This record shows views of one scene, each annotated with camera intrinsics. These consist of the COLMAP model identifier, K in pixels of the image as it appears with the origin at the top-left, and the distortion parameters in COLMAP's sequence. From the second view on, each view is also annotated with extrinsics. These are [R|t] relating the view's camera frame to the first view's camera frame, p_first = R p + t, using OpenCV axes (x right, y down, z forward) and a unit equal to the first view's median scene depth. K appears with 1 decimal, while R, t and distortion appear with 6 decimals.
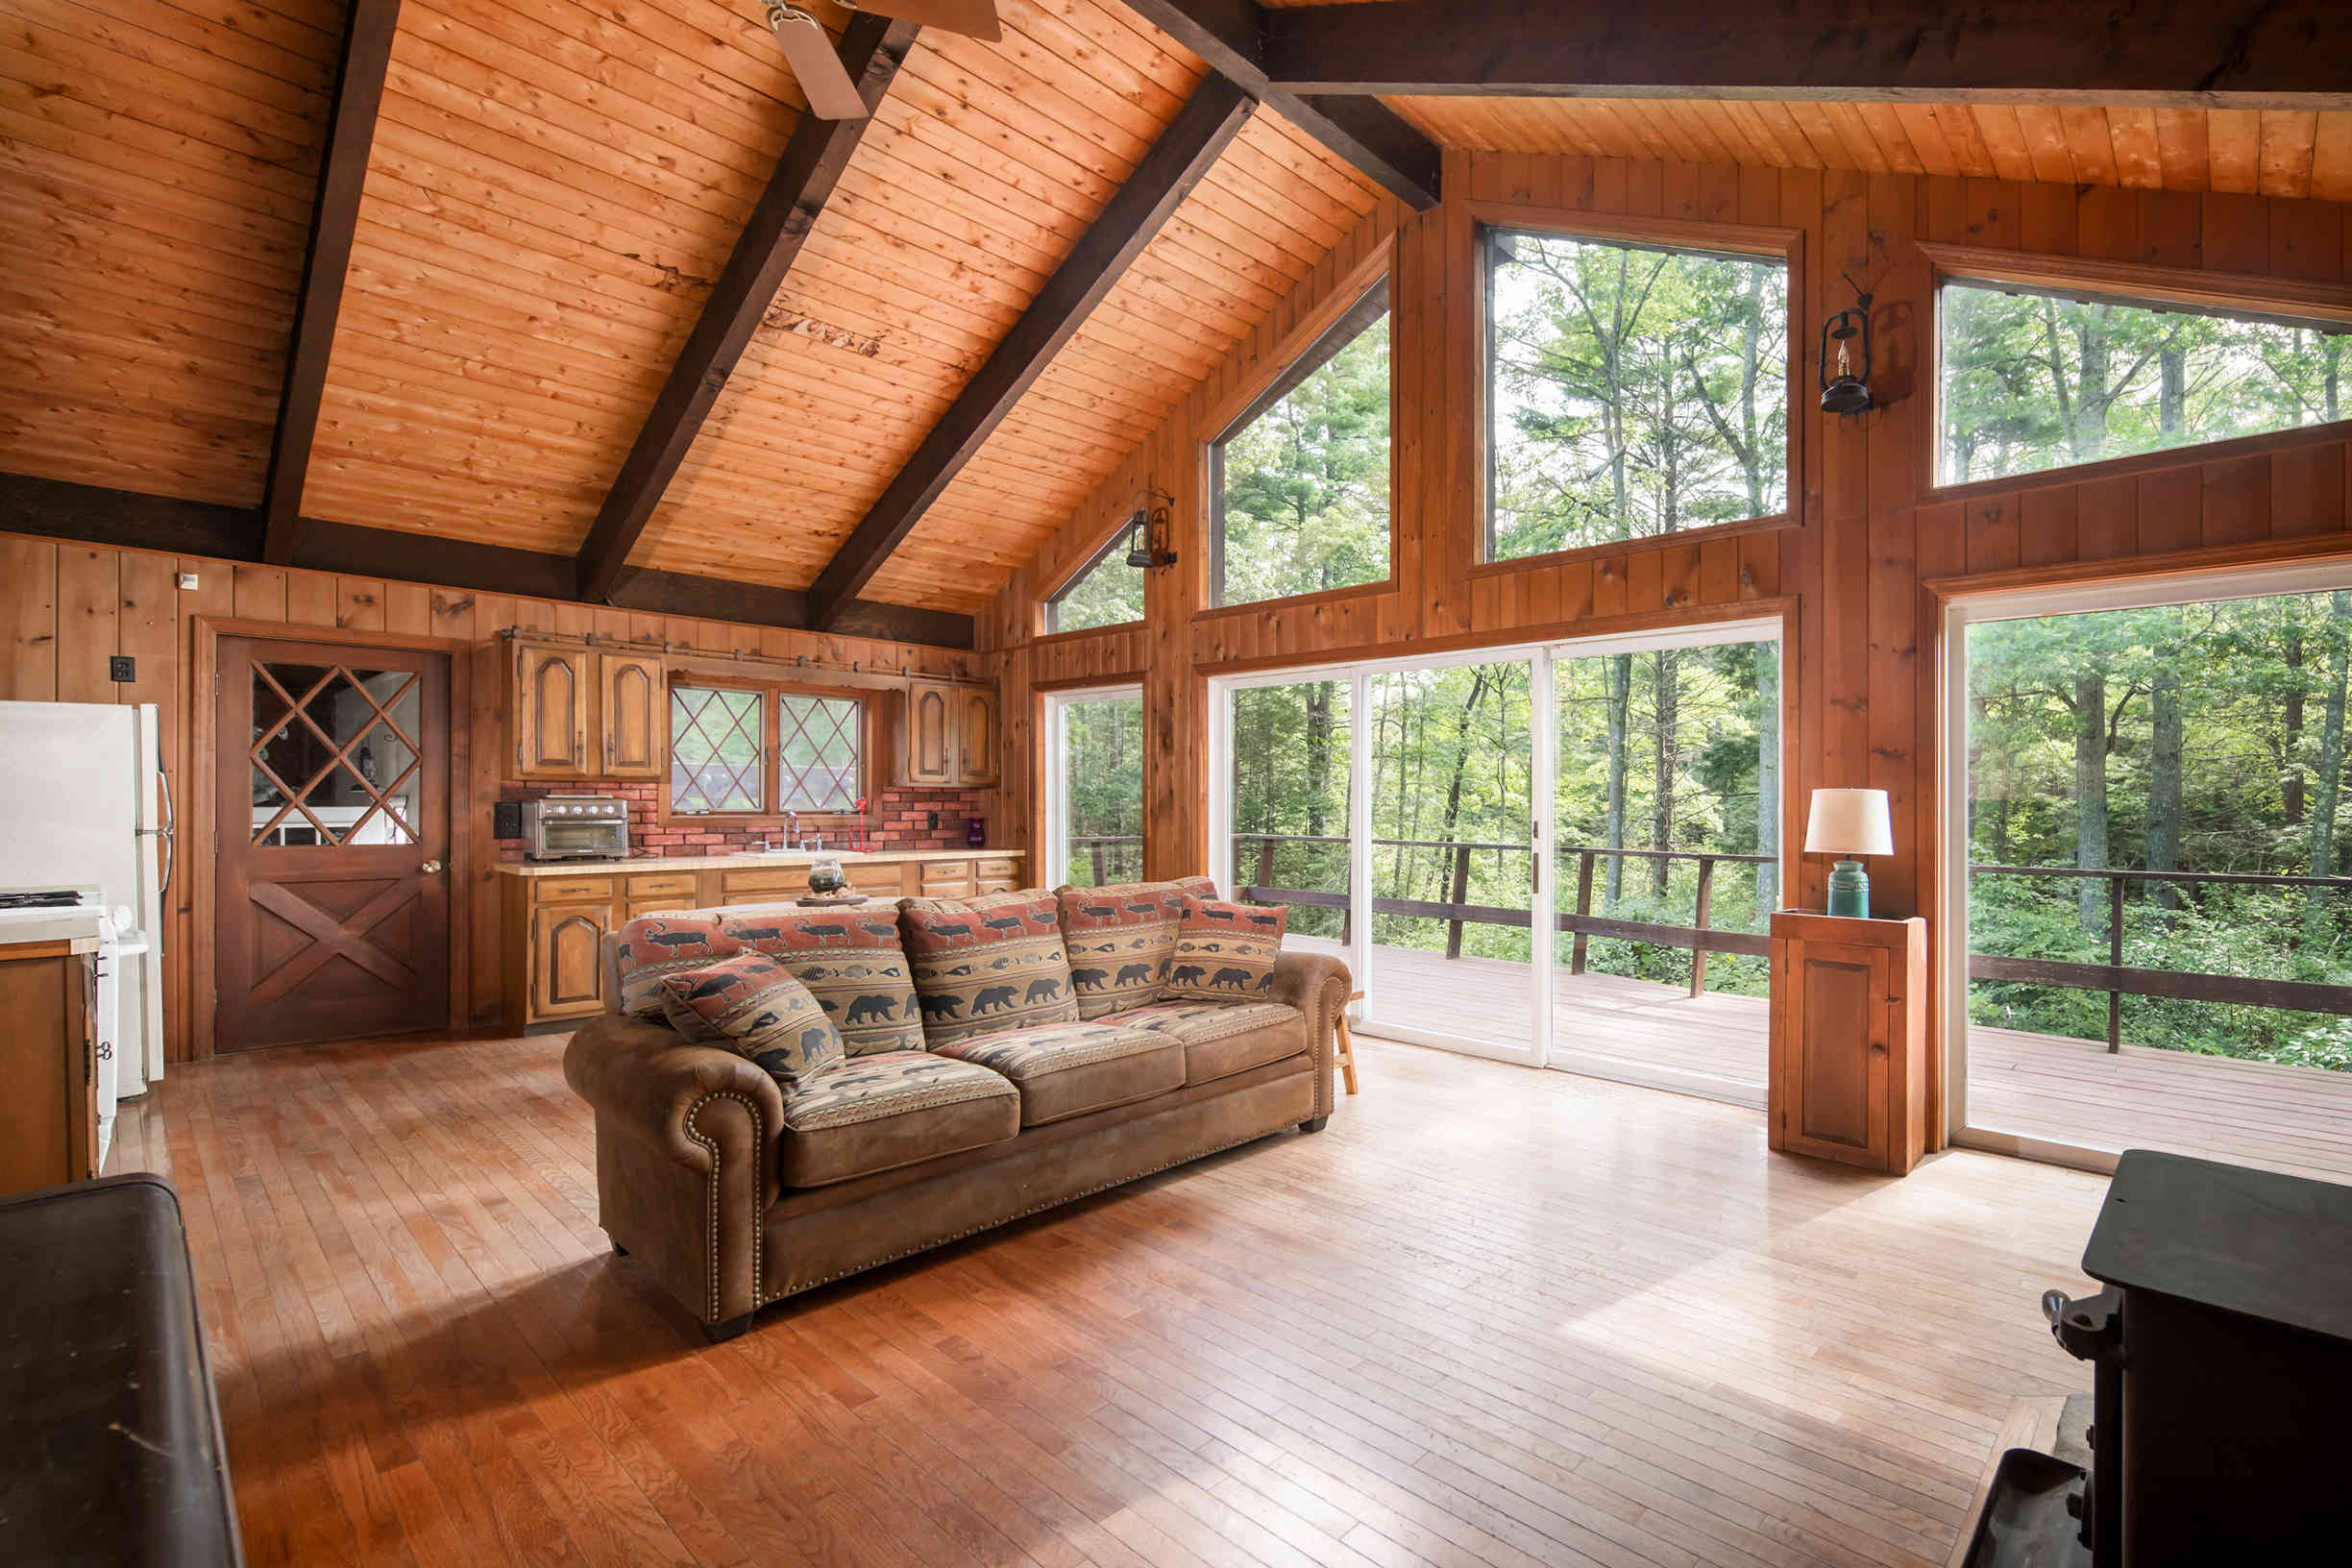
lens RADIAL K [[1025.8, 0, 1453.4], [0, 1025.8, 795.1], [0, 0, 1]] dist [0.007658, -0.003952]
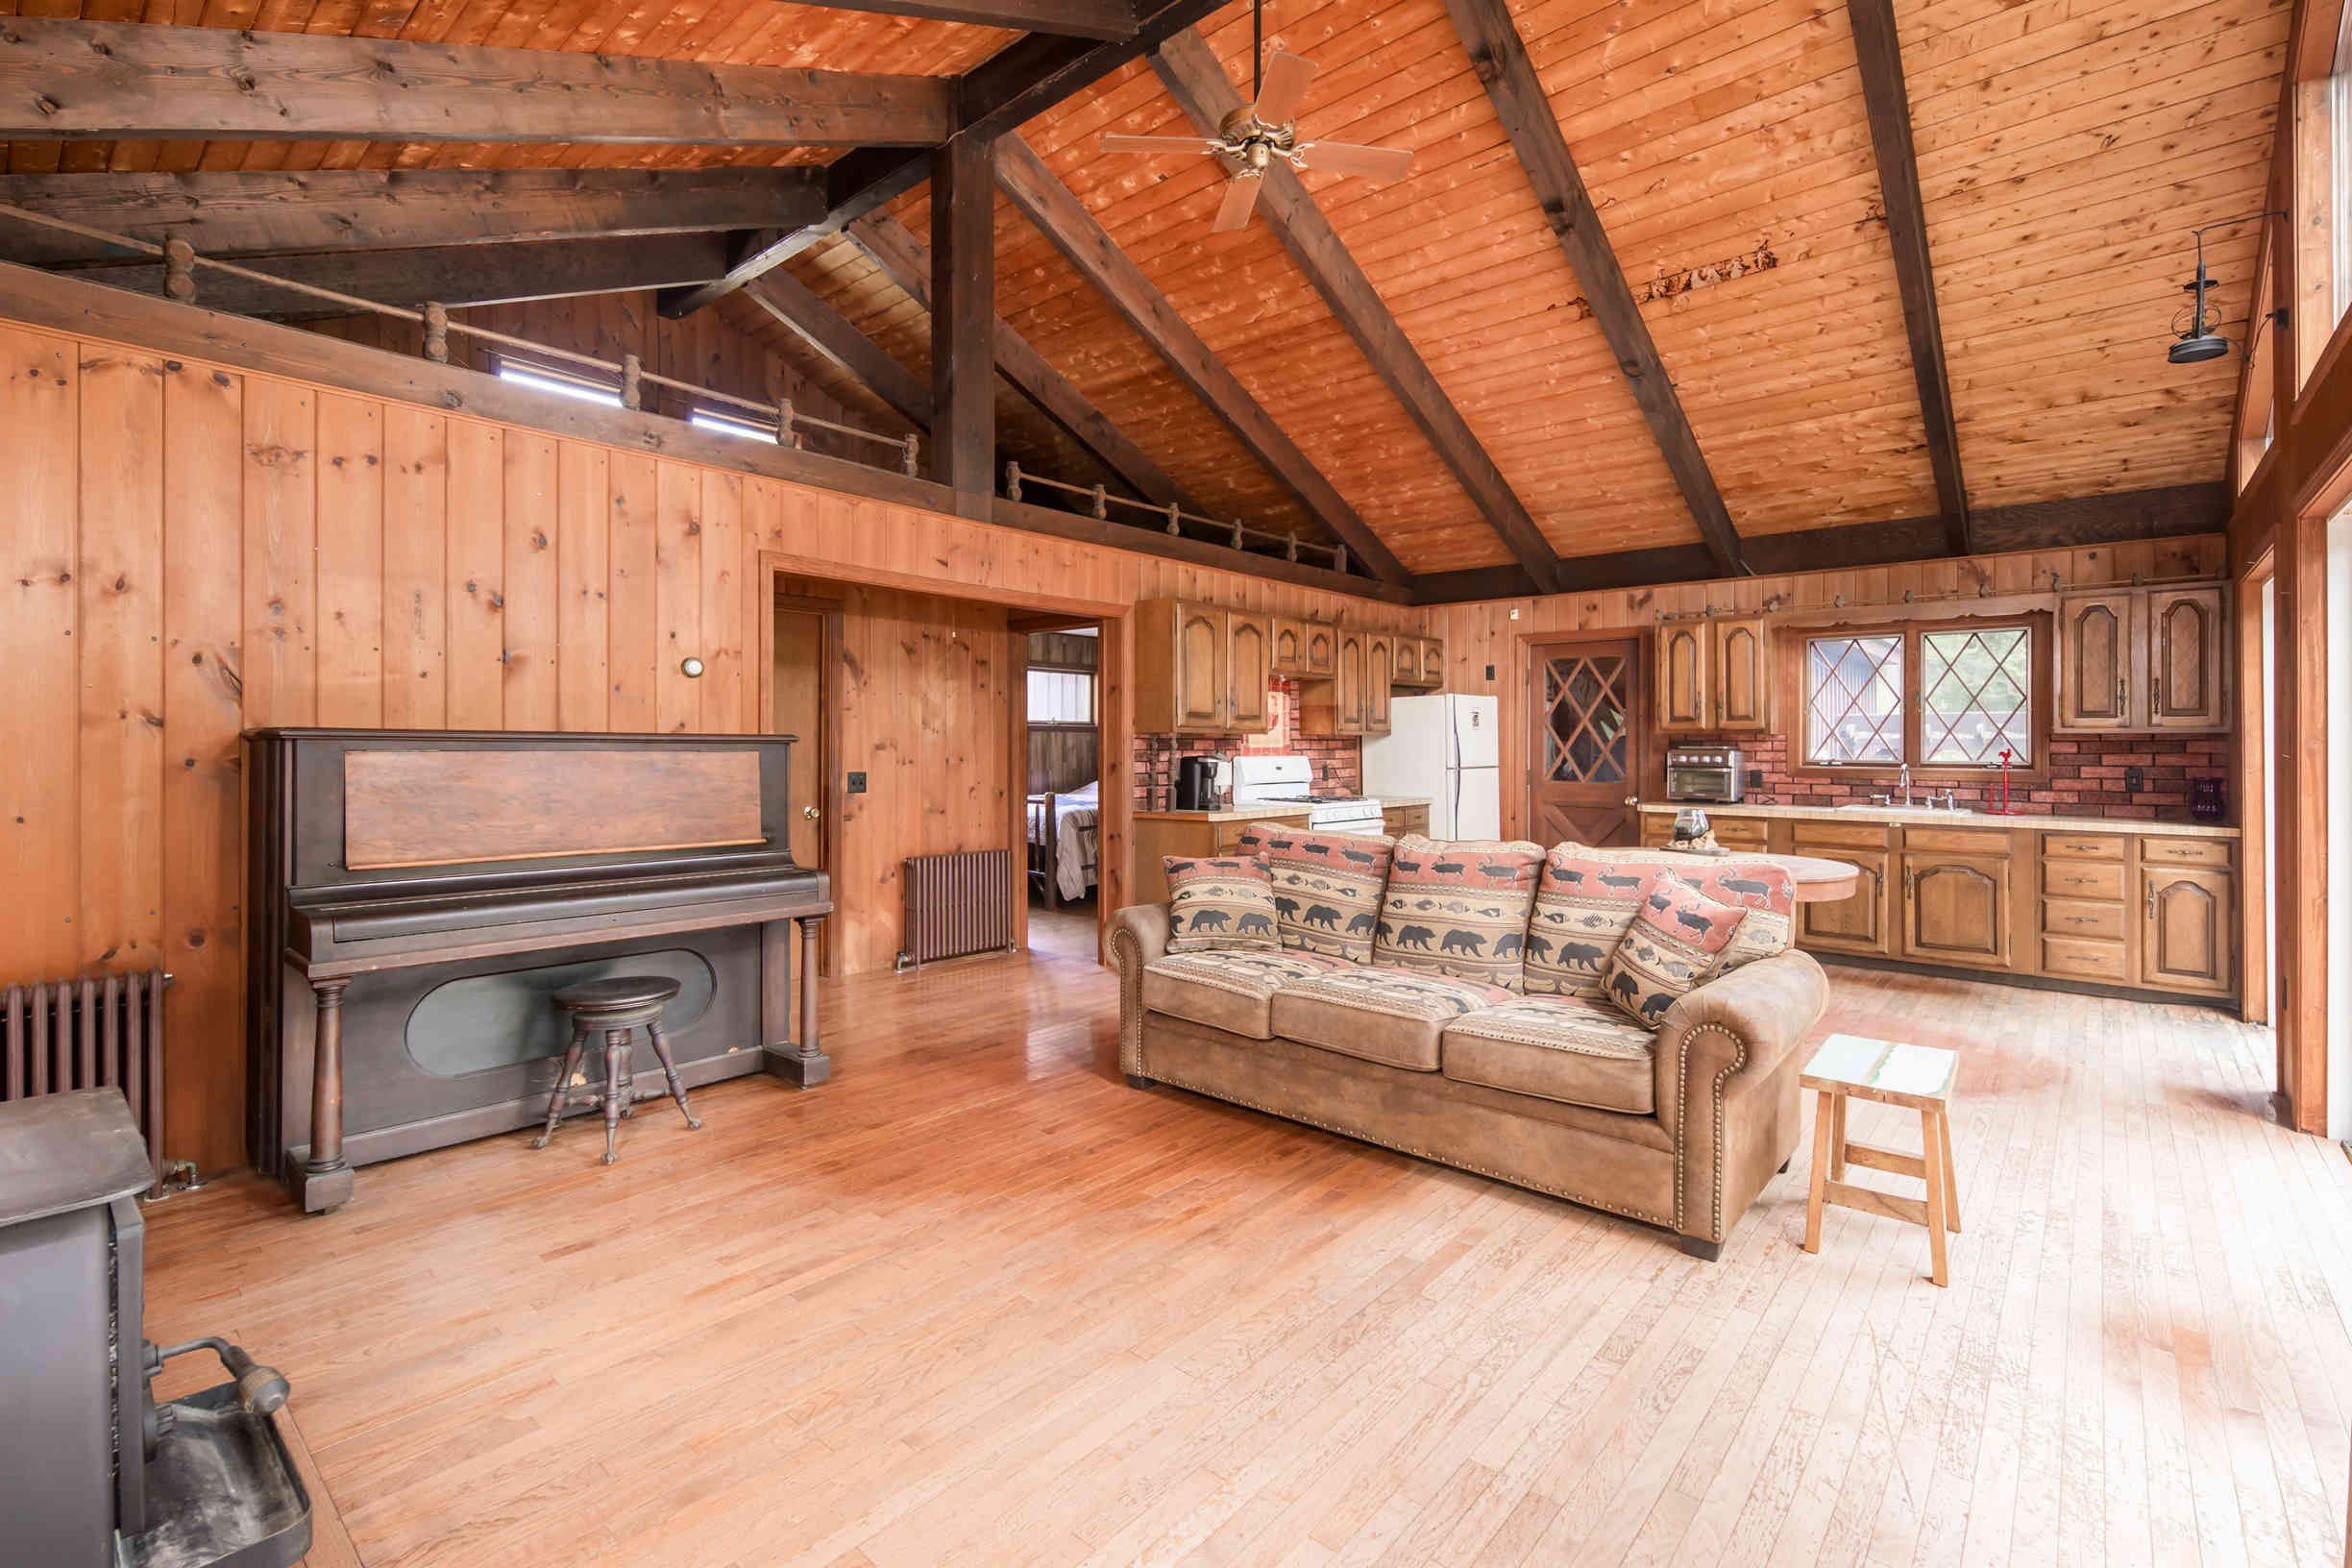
lens RADIAL K [[1045.8, 0, 1176.6], [0, 1045.8, 747.5], [0, 0, 1]] dist [0.005118, -0.003511]
pose [[-0.068155, -0.003896, -0.997667, 0.395477], [0.001909, 0.999990, -0.004035, 0.005469], [0.997673, -0.002180, -0.068147, 0.518761]]
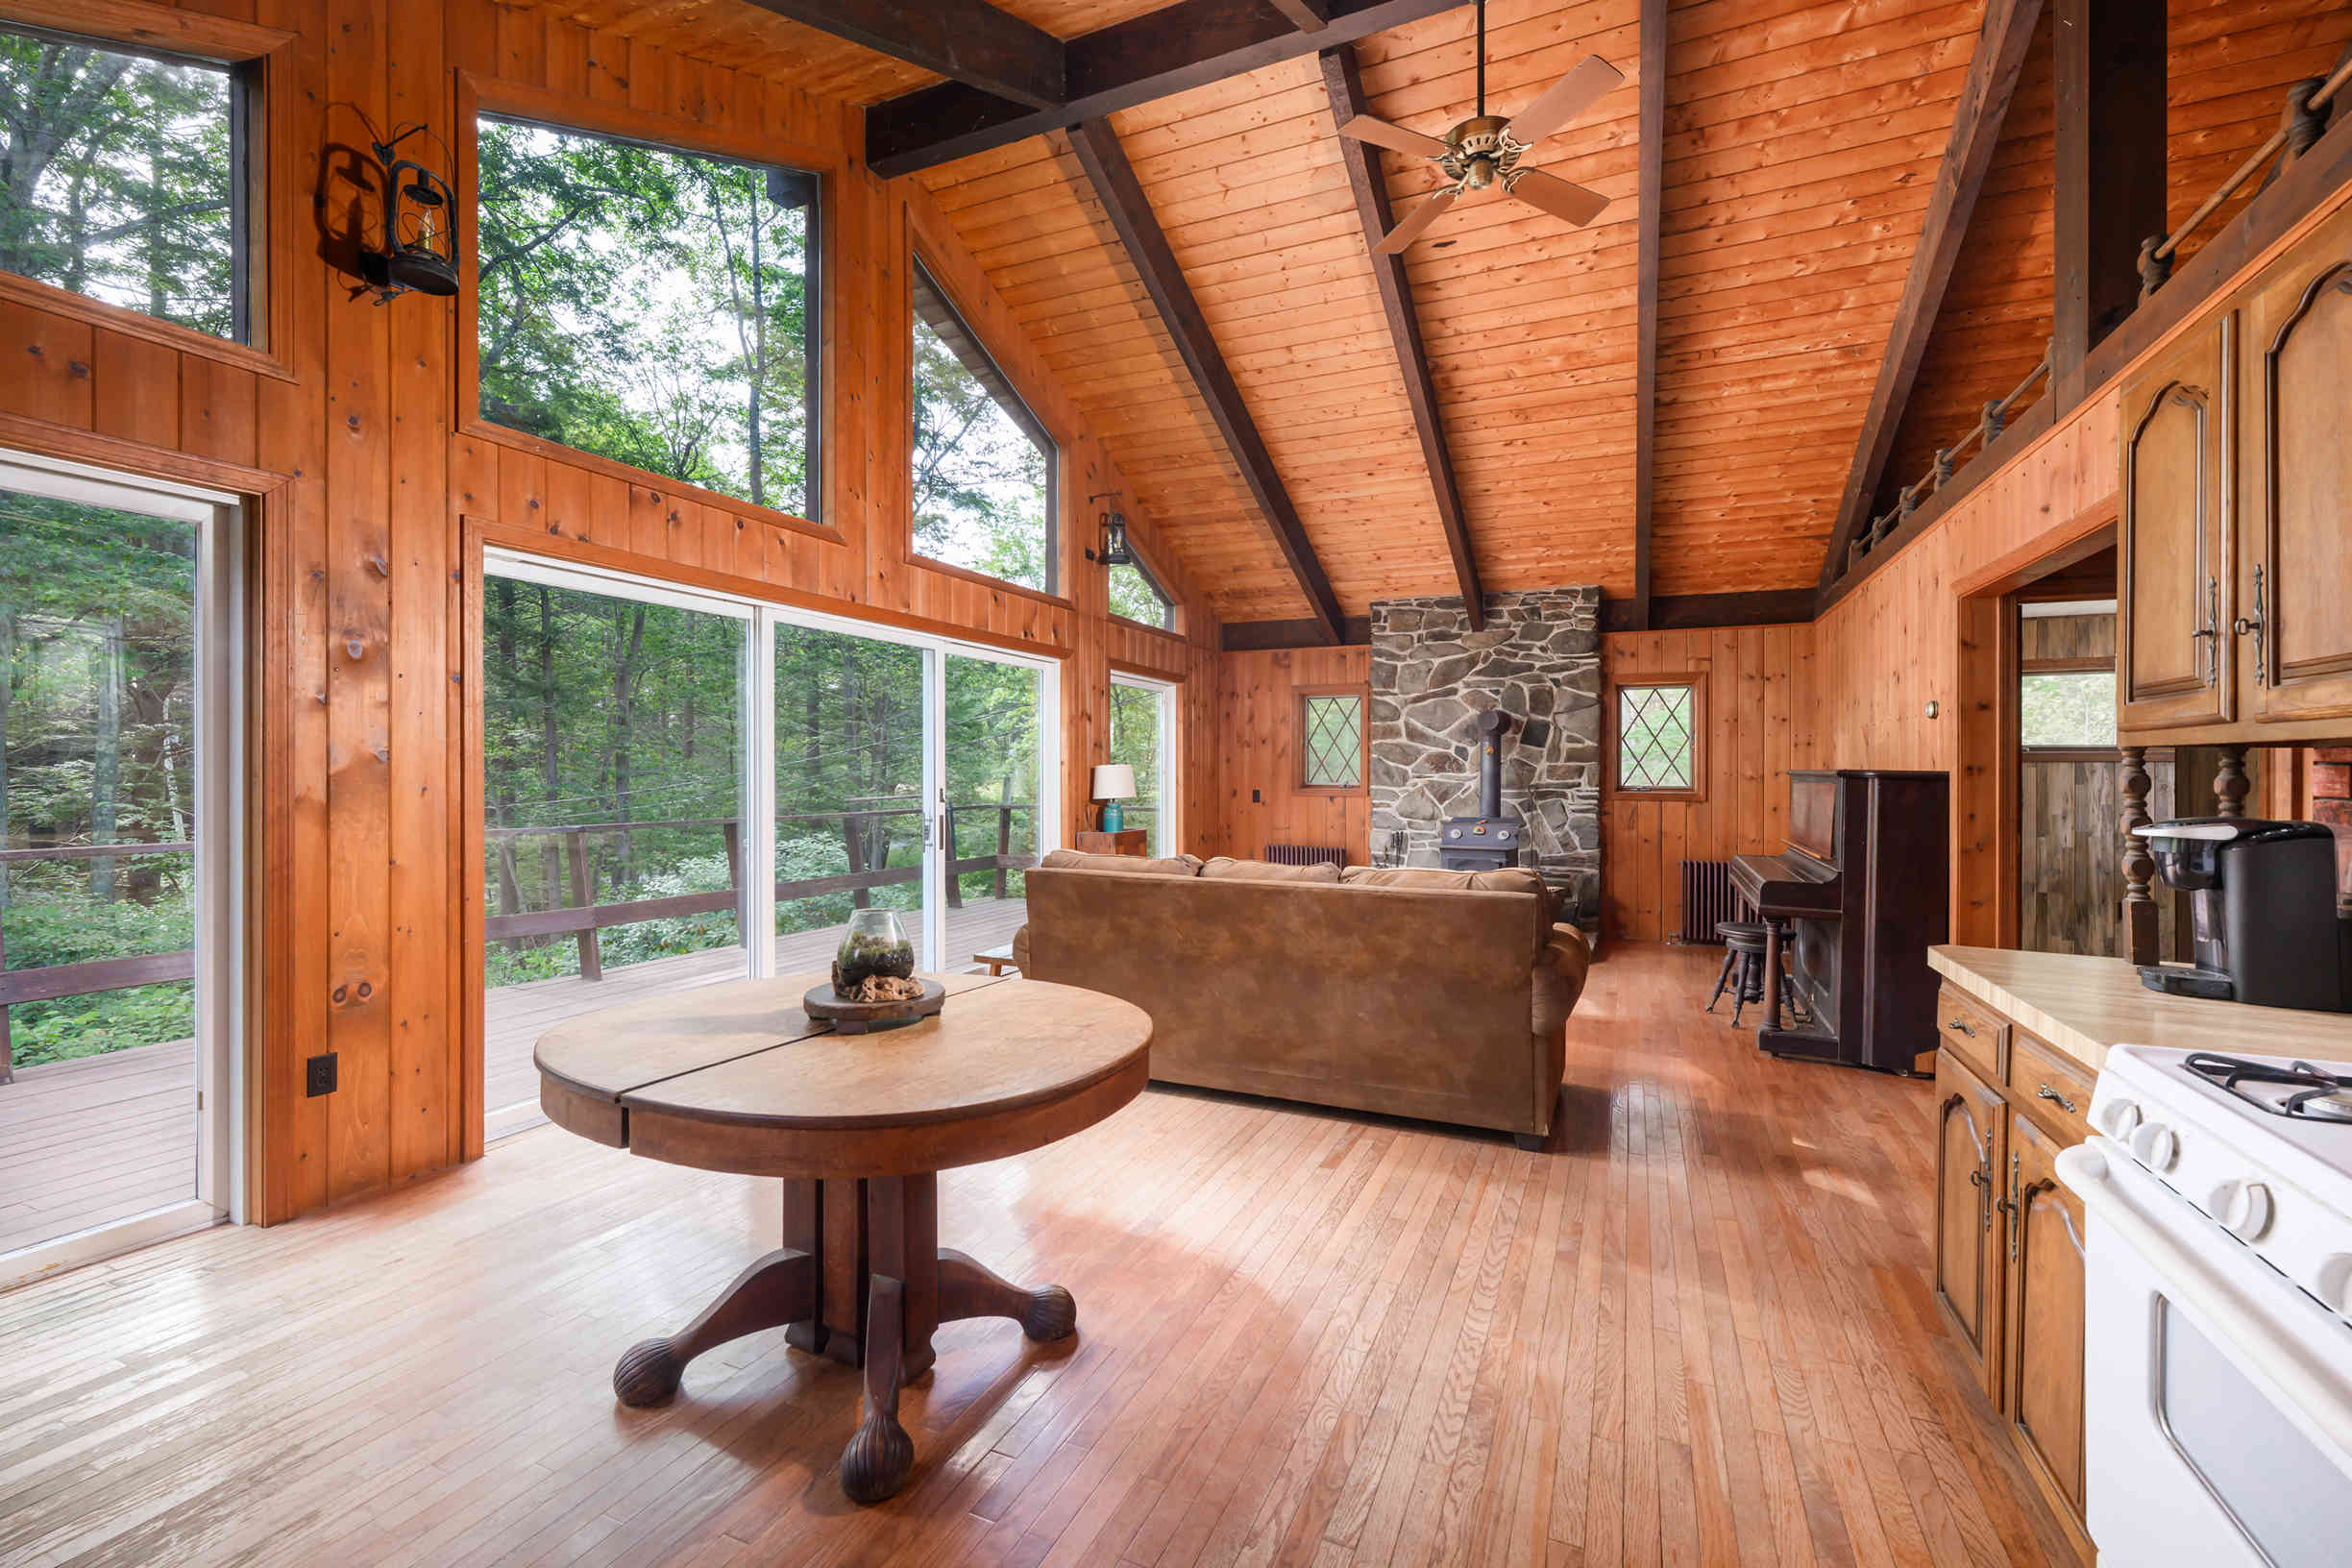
lens RADIAL K [[962.8, 0, 1206.0], [0, 962.8, 768.7], [0, 0, 1]] dist [-0.006591, 0.000385]
pose [[-0.235089, -0.003946, 0.971966, -0.955688], [-0.012184, 0.999925, 0.001113, -0.002334], [-0.971897, -0.011580, -0.235119, 0.868306]]
